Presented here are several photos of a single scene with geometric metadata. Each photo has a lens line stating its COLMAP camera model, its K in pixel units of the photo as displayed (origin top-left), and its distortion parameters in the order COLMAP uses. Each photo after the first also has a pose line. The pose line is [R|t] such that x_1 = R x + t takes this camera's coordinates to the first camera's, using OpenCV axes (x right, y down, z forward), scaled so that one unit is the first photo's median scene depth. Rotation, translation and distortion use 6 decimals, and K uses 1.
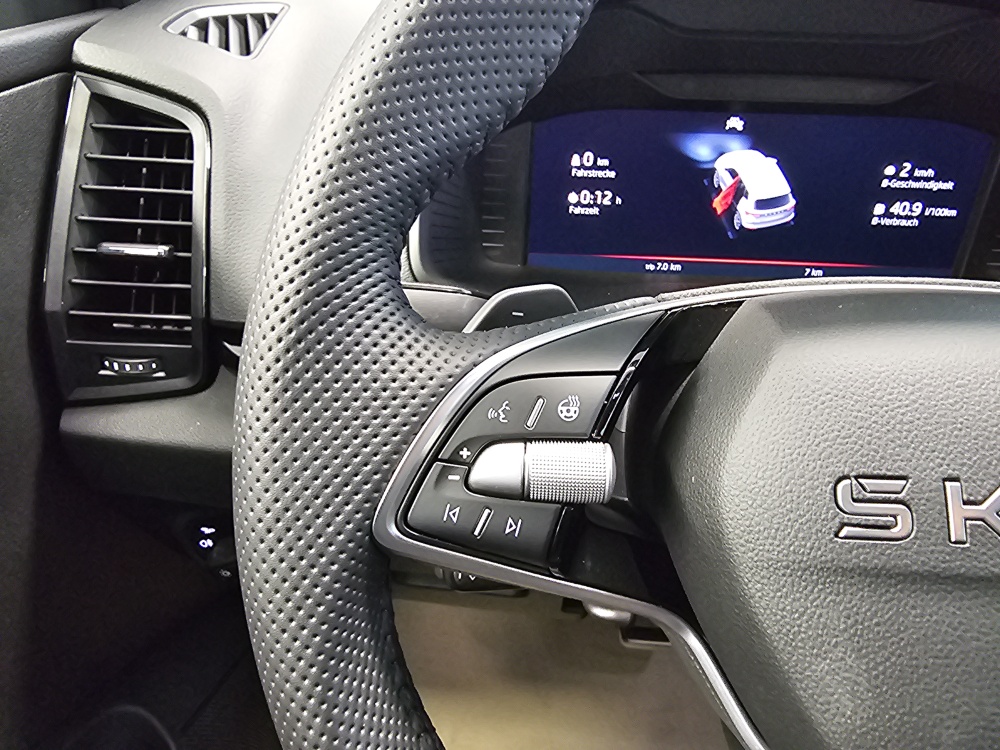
lens RADIAL K [[692.2, 0, 500.8], [0, 692.2, 357.1], [0, 0, 1]] dist [0.000187, 0.008260]
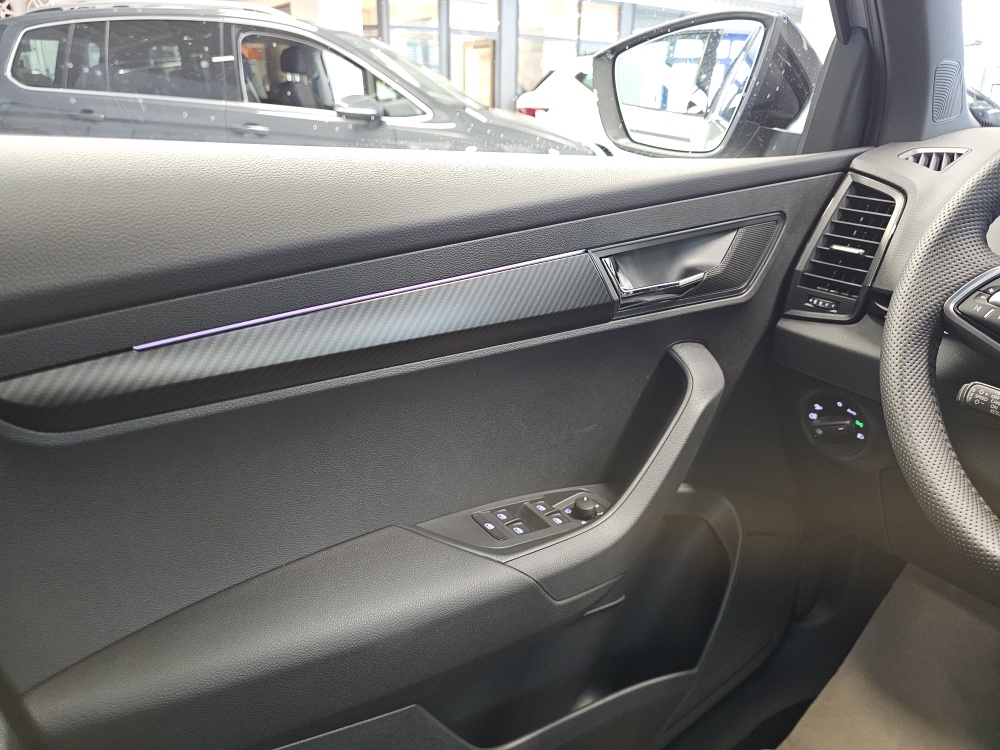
lens RADIAL K [[680.6, 0, 502.7], [0, 680.6, 368.4], [0, 0, 1]] dist [0.057922, -0.061336]
pose [[0.667721, 0.256867, -0.698690, 0.286760], [-0.380139, 0.924634, -0.023356, 0.544792], [0.640033, 0.281195, 0.715043, -0.932317]]
